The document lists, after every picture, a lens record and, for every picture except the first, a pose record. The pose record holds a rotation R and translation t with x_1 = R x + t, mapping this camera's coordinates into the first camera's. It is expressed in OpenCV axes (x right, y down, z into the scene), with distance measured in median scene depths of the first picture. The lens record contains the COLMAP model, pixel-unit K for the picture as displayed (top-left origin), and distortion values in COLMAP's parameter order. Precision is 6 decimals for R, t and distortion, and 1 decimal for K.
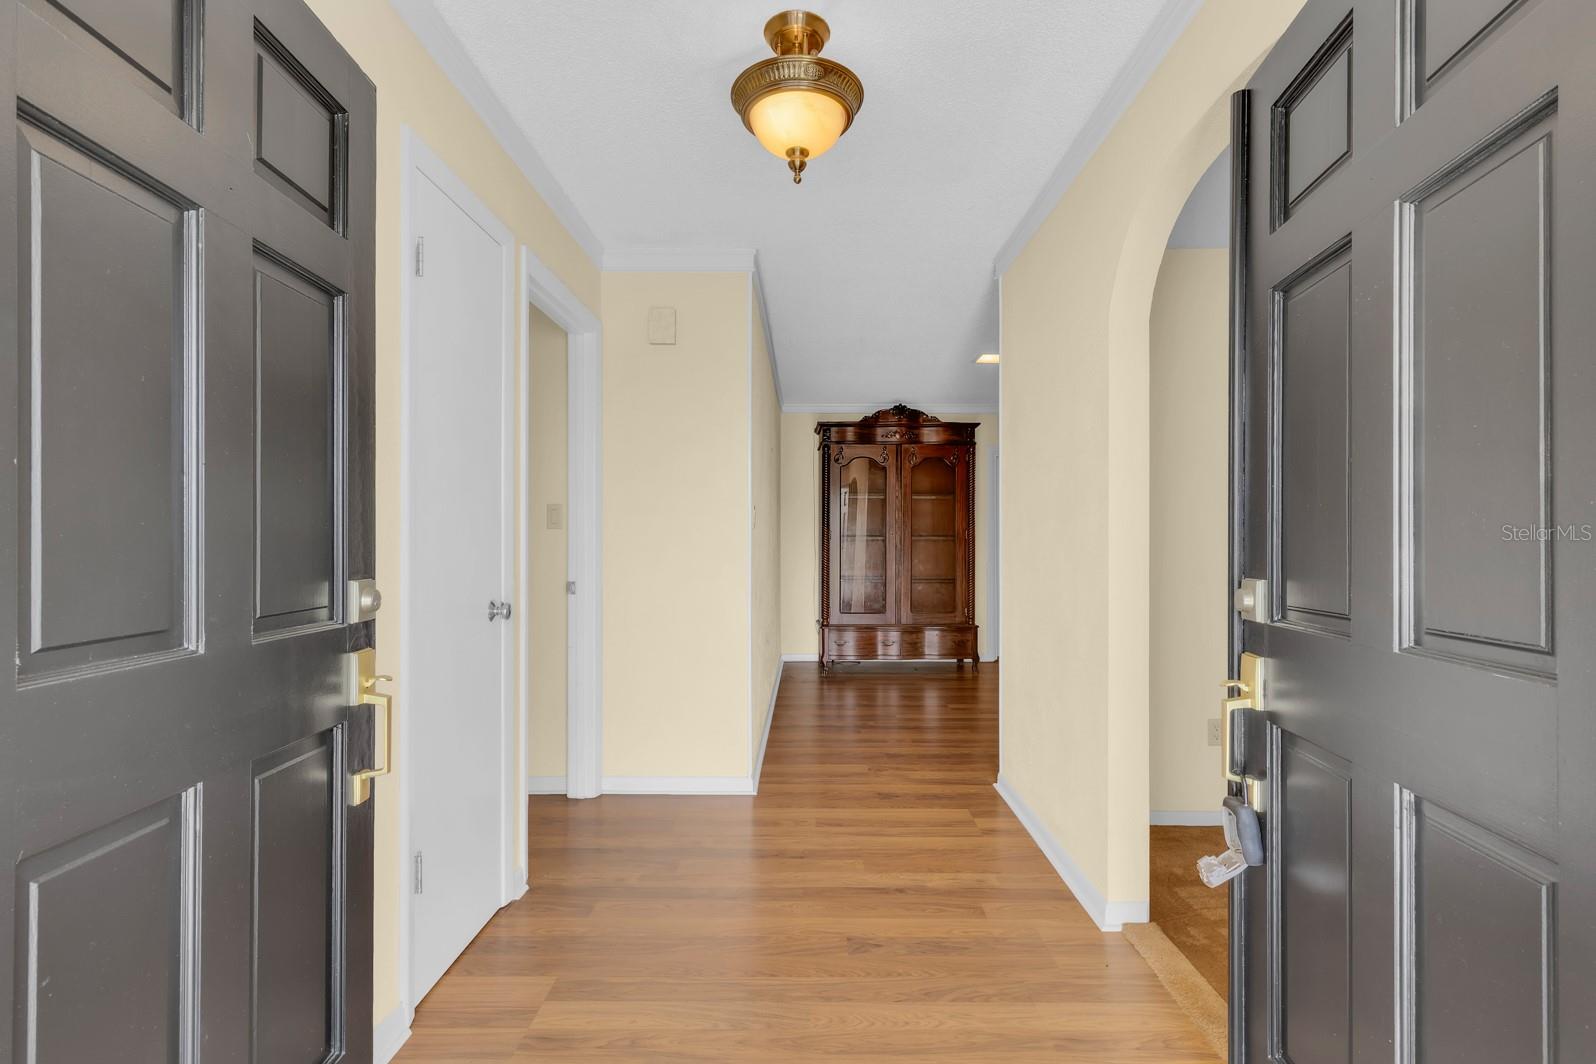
lens RADIAL K [[708.2, 0, 798.0], [0, 708.2, 532.0], [0, 0, 1]] dist [-0.000869, -0.000275]
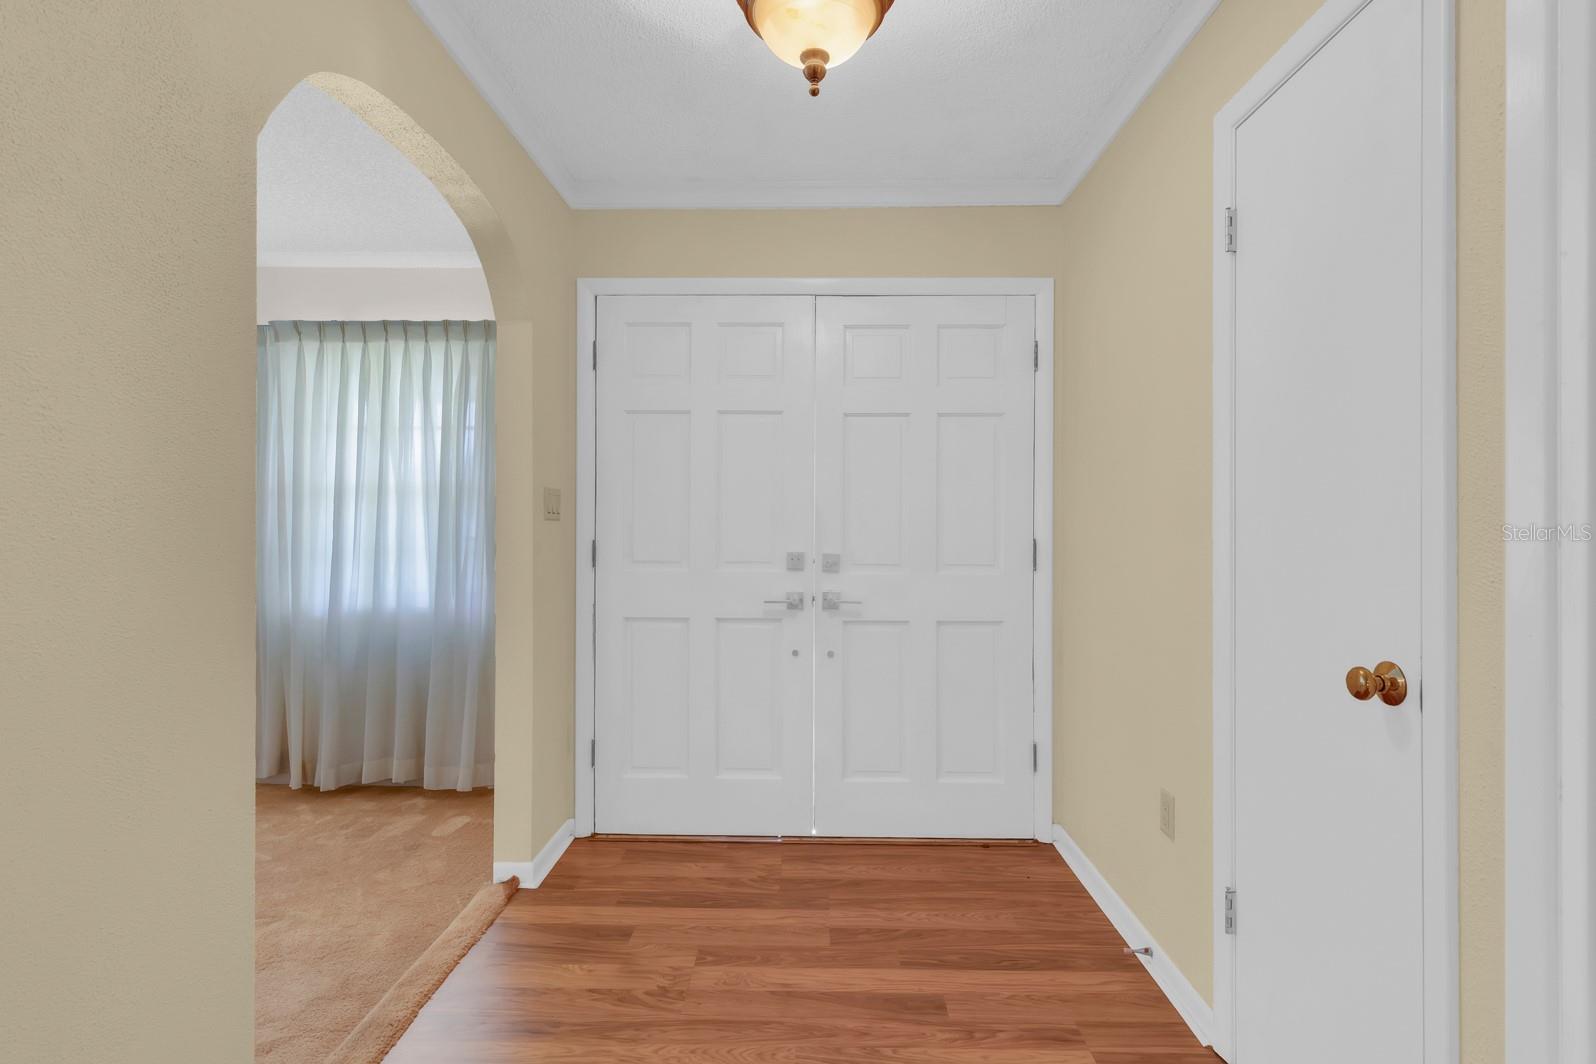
lens RADIAL K [[708.2, 0, 798.0], [0, 708.2, 532.0], [0, 0, 1]] dist [-0.000869, -0.000275]
pose [[-0.999987, -0.005141, -0.000471, 0.017821], [-0.005137, 0.999958, -0.007623, 0.009685], [0.000510, -0.007620, -0.999971, 1.955450]]
